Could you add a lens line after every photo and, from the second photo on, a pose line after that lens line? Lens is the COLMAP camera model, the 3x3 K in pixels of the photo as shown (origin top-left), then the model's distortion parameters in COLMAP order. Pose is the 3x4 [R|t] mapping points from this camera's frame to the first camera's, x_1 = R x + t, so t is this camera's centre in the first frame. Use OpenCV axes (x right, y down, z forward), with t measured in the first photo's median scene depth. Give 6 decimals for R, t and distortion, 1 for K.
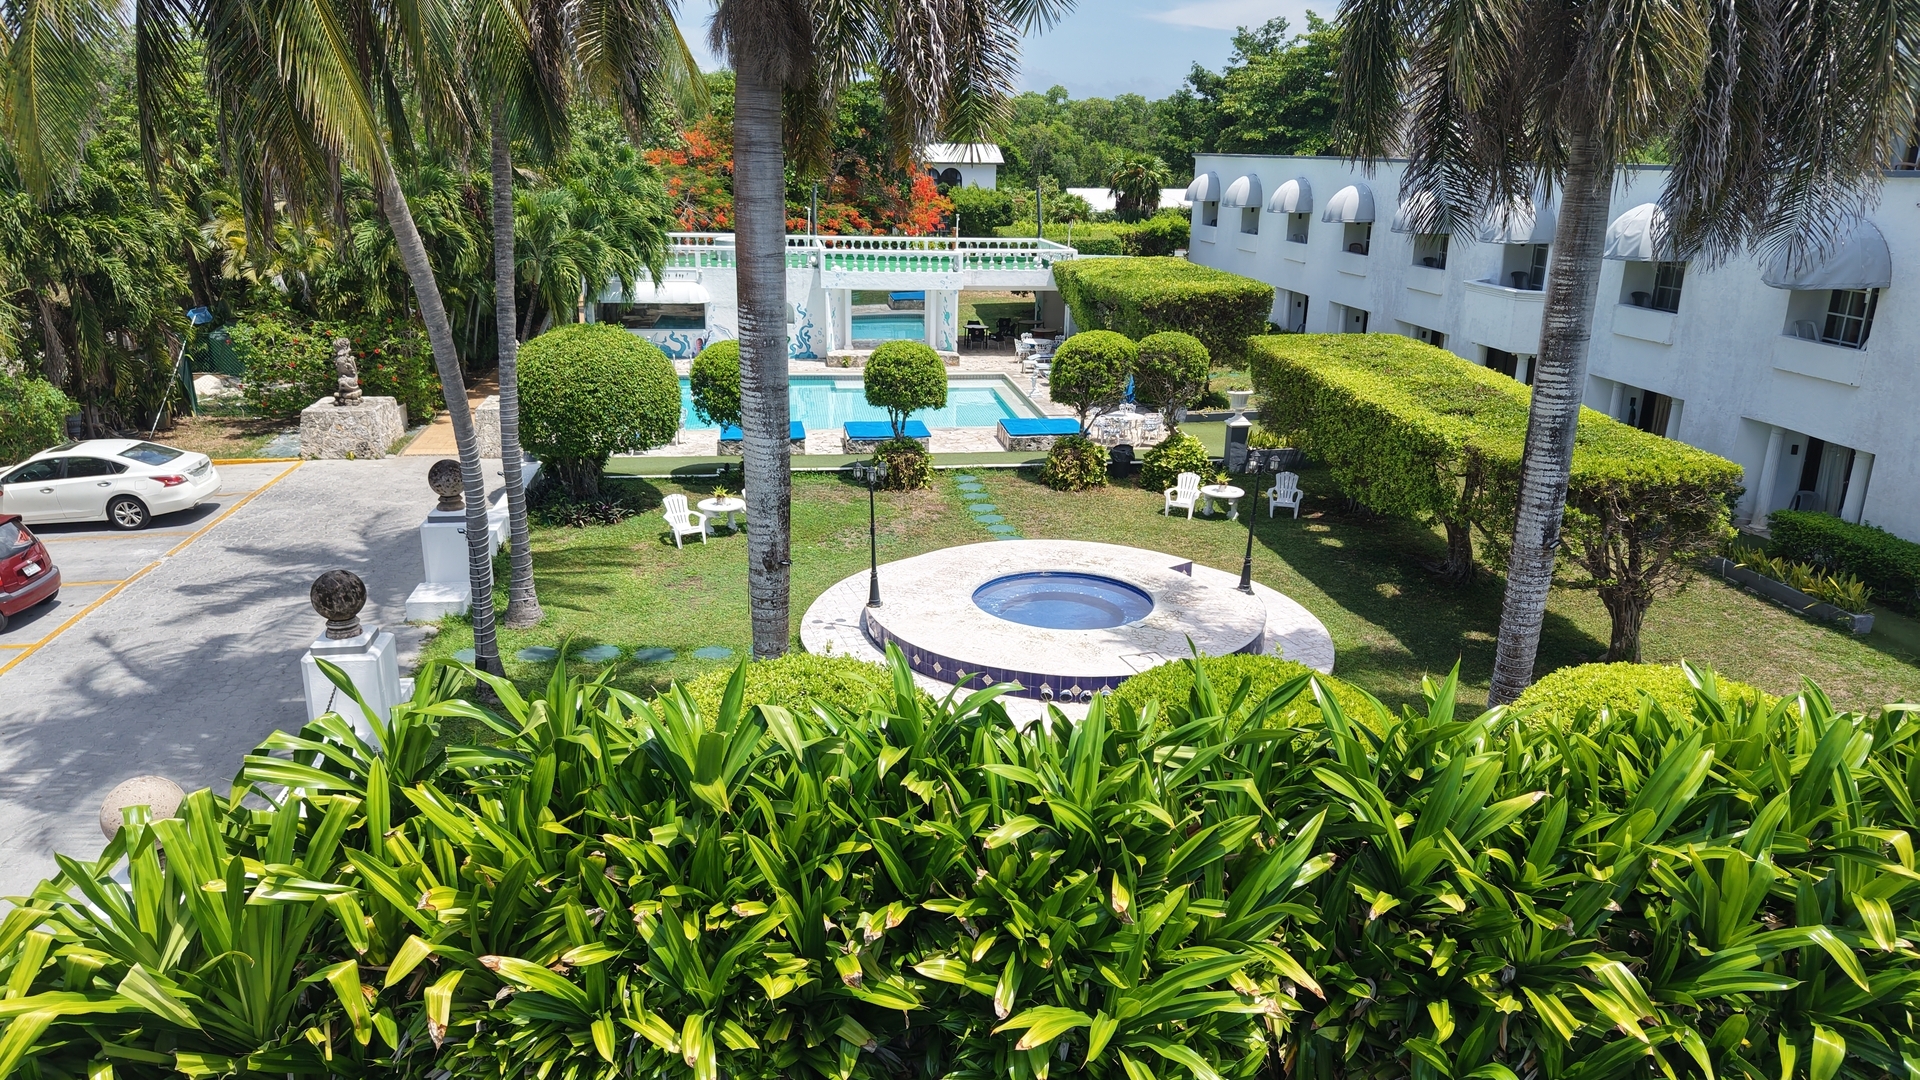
lens RADIAL K [[1285.4, 0, 960.0], [0, 1285.4, 540.0], [0, 0, 1]] dist [0.017950, -0.020565]
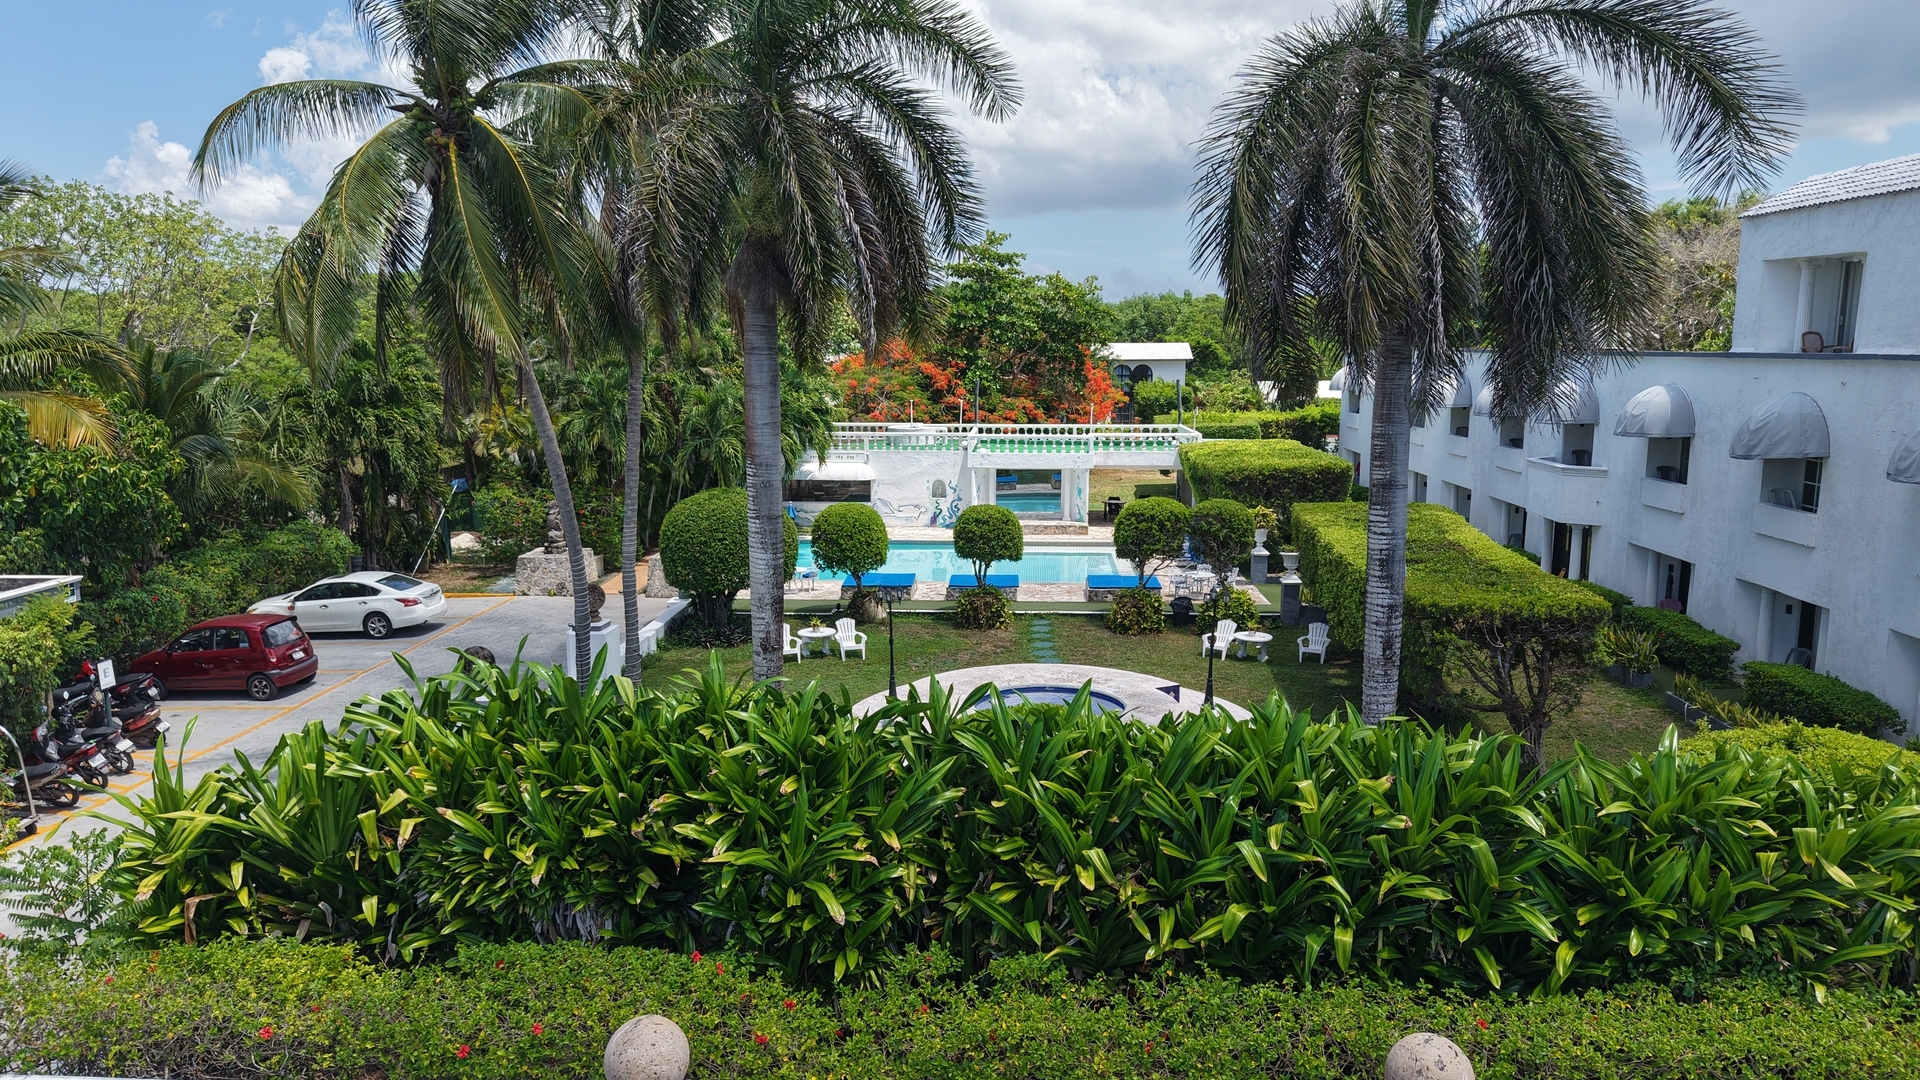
lens RADIAL K [[1285.4, 0, 960.0], [0, 1285.4, 540.0], [0, 0, 1]] dist [0.017950, -0.020565]
pose [[0.981169, 0.012528, -0.192744, 0.164768], [-0.040535, 0.989028, -0.142061, 0.047604], [0.188849, 0.147199, 0.970911, -0.152640]]
